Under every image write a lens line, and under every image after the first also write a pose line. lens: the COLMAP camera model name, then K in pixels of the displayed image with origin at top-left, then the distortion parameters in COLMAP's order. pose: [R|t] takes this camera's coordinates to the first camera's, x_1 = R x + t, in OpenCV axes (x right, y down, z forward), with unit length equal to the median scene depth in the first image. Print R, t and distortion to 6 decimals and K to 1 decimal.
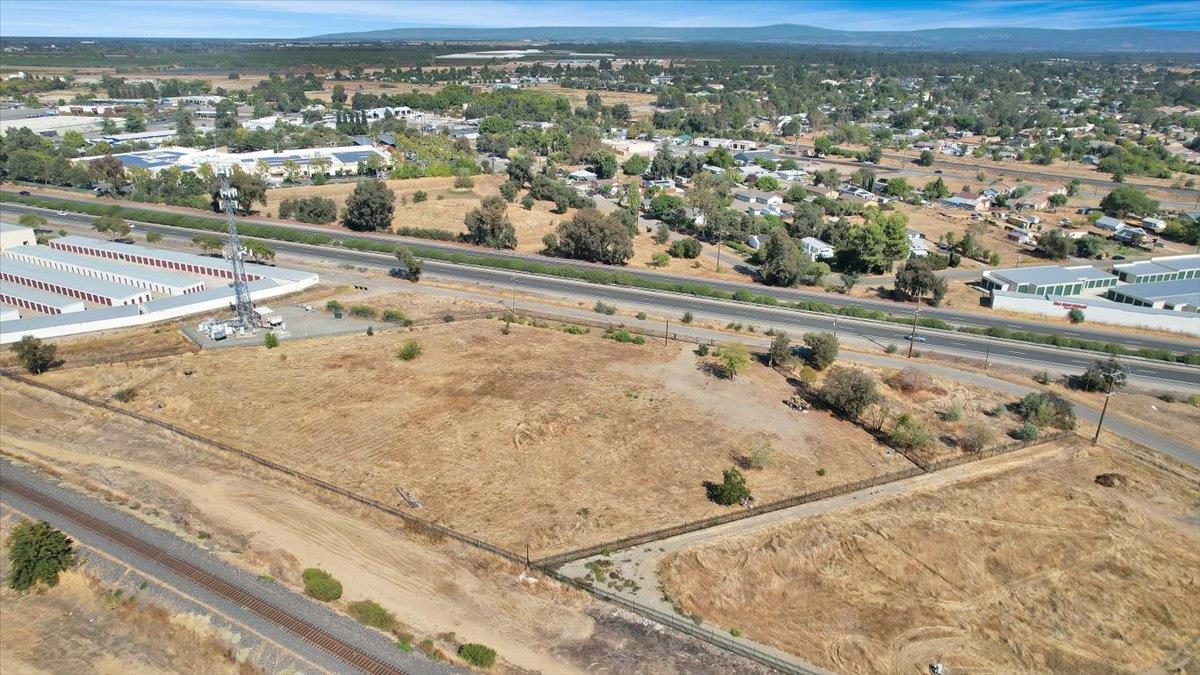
lens RADIAL K [[768.9, 0, 606.3], [0, 768.9, 345.2], [0, 0, 1]] dist [-0.073653, 0.061664]
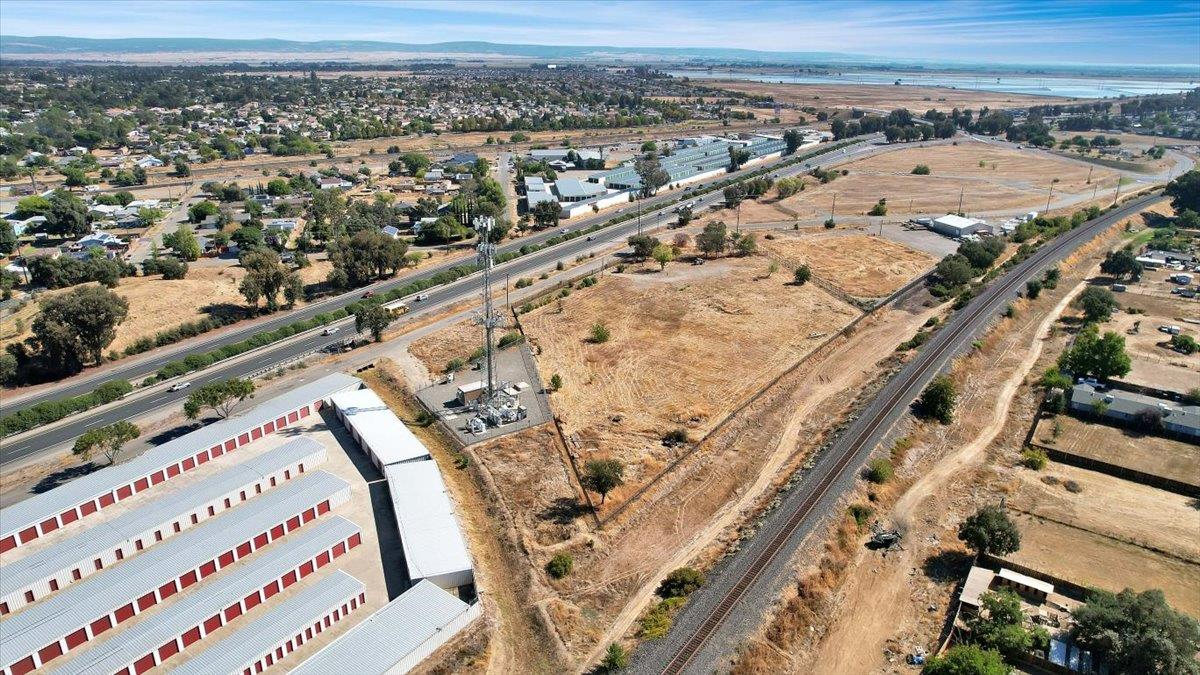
lens RADIAL K [[768.9, 0, 603.1], [0, 768.9, 334.4], [0, 0, 1]] dist [-0.073653, 0.061664]
pose [[0.152998, -0.350105, 0.924131, -1.285694], [0.366614, 0.888518, 0.275917, -0.299984], [-0.917707, 0.296585, 0.264295, 0.671957]]
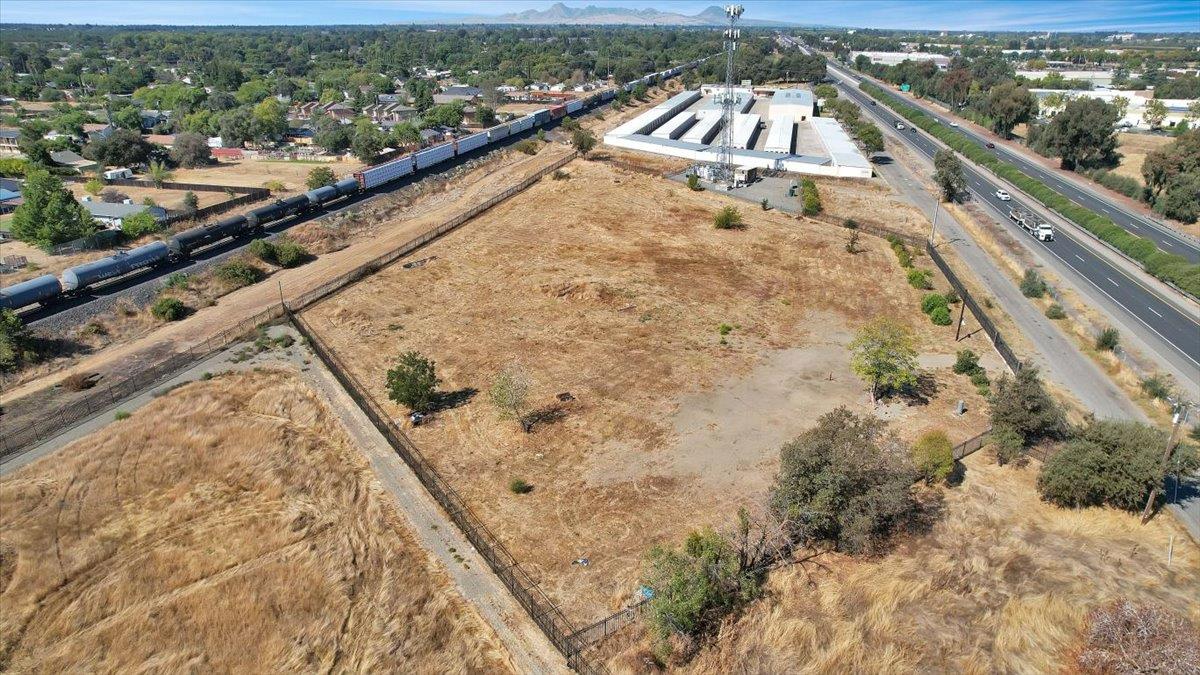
lens RADIAL K [[768.9, 0, 595.4], [0, 768.9, 335.9], [0, 0, 1]] dist [-0.073653, 0.061664]
pose [[0.202876, 0.361687, -0.909958, 0.509700], [-0.373289, 0.887676, 0.269606, -0.050734], [0.905261, 0.284981, 0.315102, 0.624657]]
